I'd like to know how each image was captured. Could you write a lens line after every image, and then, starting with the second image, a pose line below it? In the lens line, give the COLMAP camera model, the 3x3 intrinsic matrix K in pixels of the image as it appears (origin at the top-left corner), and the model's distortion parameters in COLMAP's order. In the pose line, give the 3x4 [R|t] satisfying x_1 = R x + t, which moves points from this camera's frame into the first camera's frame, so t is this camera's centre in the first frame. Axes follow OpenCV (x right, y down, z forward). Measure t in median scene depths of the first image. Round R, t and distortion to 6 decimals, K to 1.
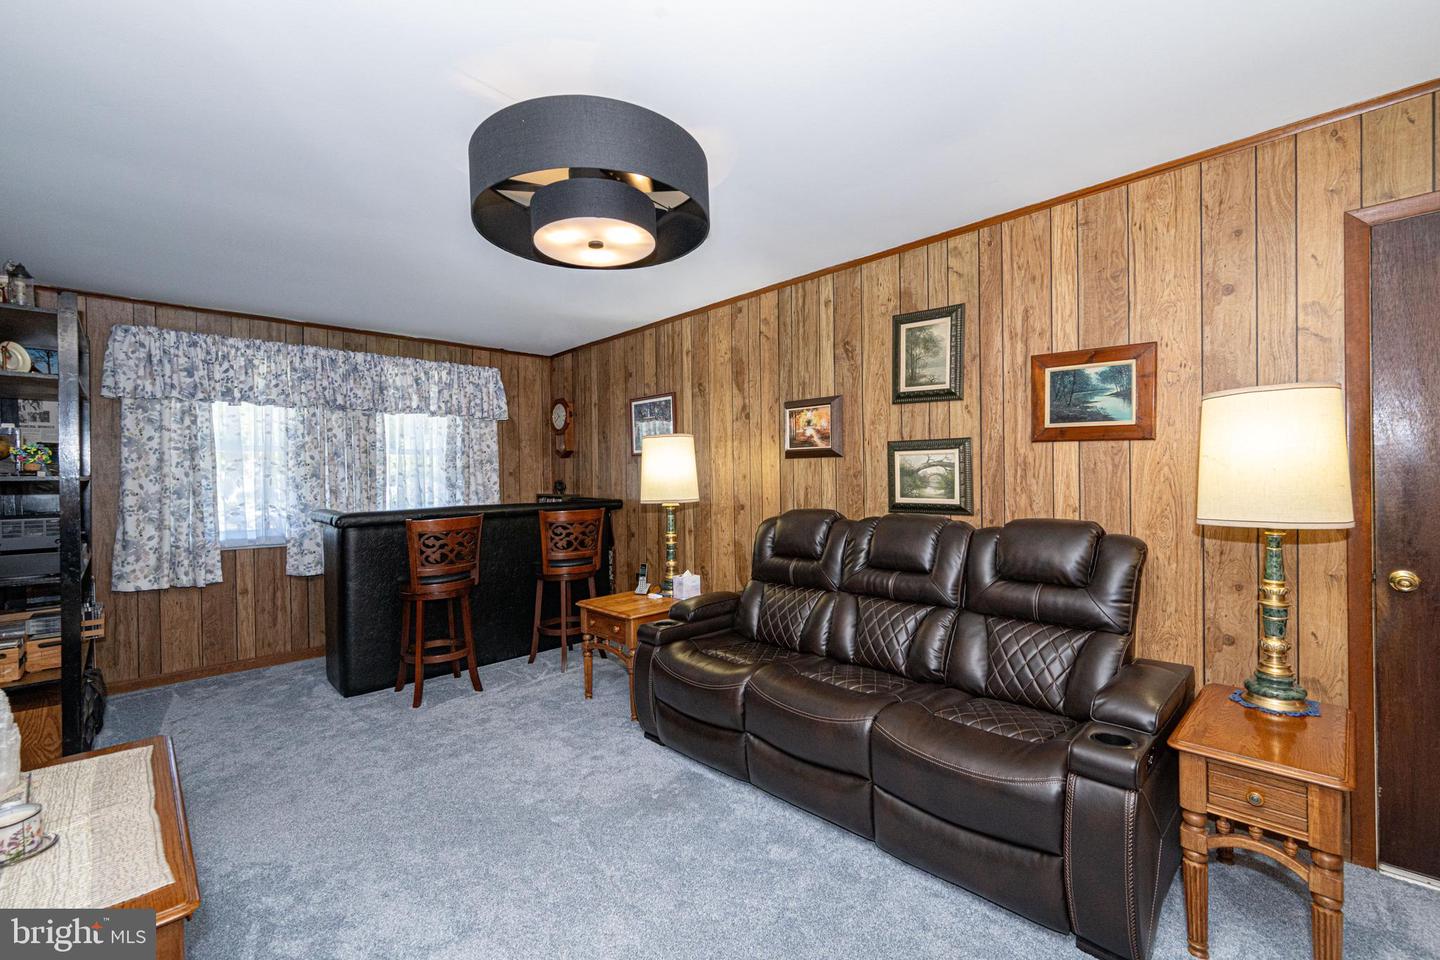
lens RADIAL K [[611.6, 0, 722.6], [0, 611.6, 480.2], [0, 0, 1]] dist [-0.000052, -0.000198]
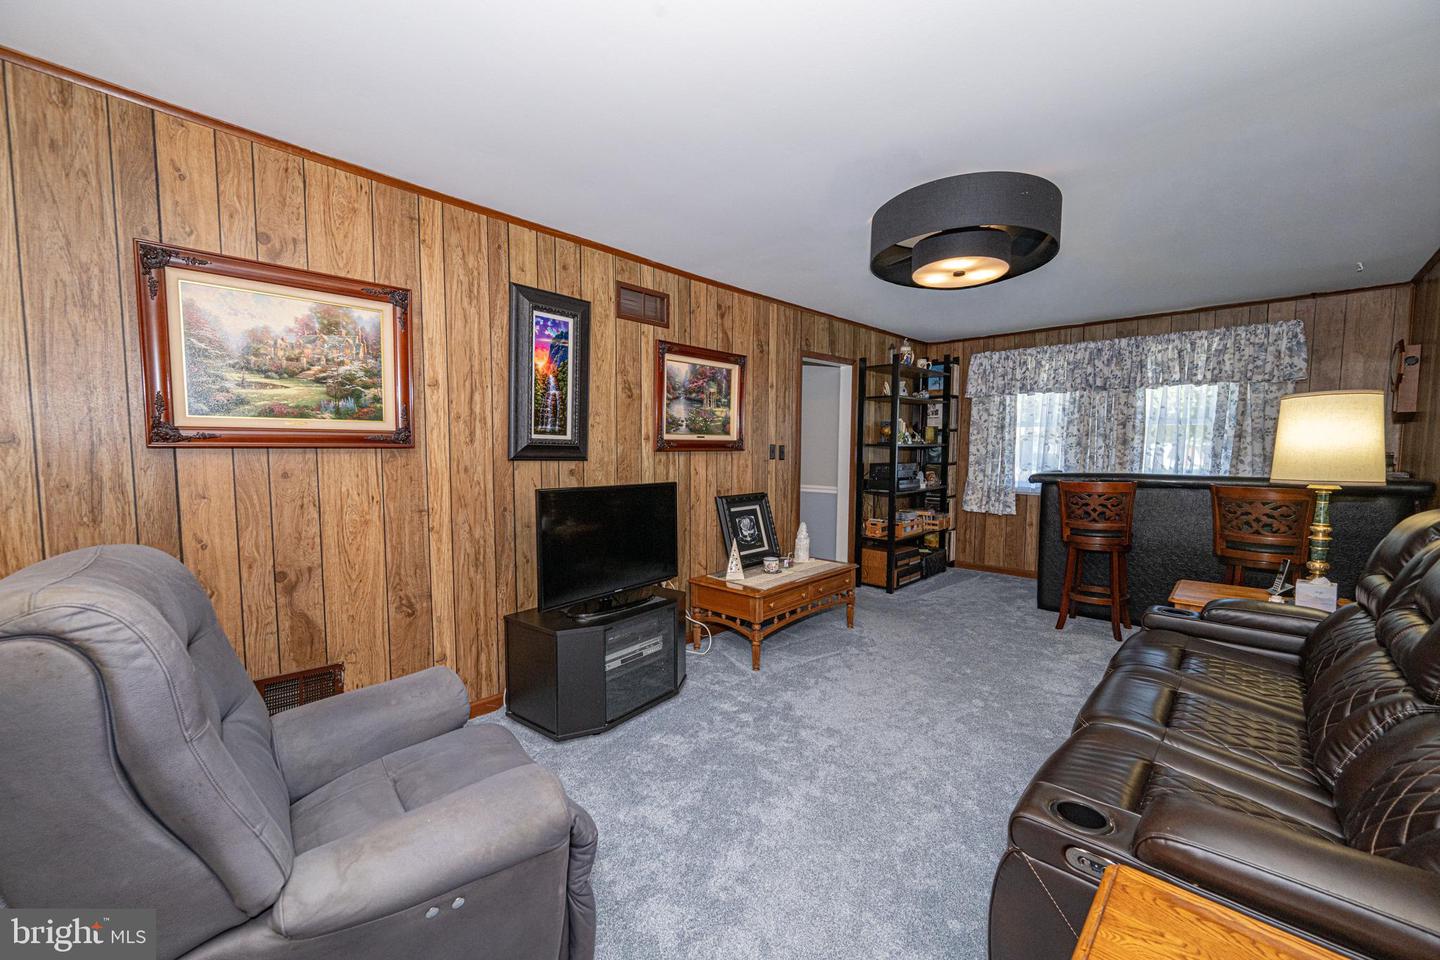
lens RADIAL K [[561.8, 0, 719.8], [0, 561.8, 481.2], [0, 0, 1]] dist [-0.002059, -0.000017]
pose [[0.036786, 0.073312, -0.996630, 0.412171], [-0.010832, 0.997276, 0.072959, -0.006740], [0.999264, 0.008111, 0.037480, 0.174340]]
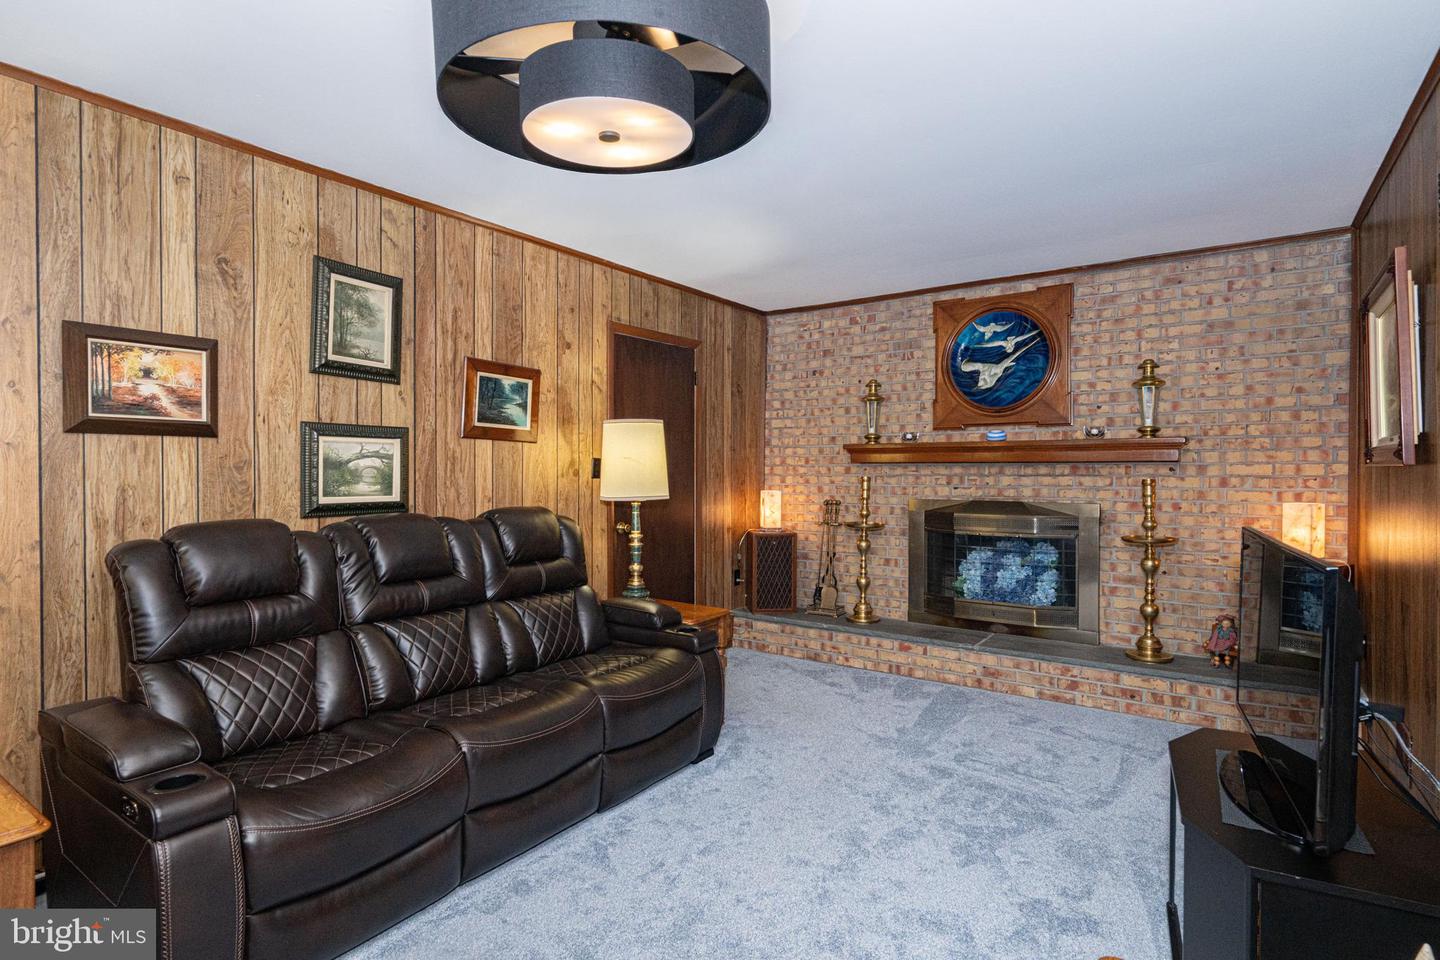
lens RADIAL K [[752.2, 0, 722.5], [0, 752.2, 476.4], [0, 0, 1]] dist [-0.003041, -0.000075]
pose [[-0.198296, -0.001340, 0.980141, -0.841294], [0.004171, 0.999989, 0.002211, 0.003230], [-0.980133, 0.004527, -0.198288, 0.804592]]
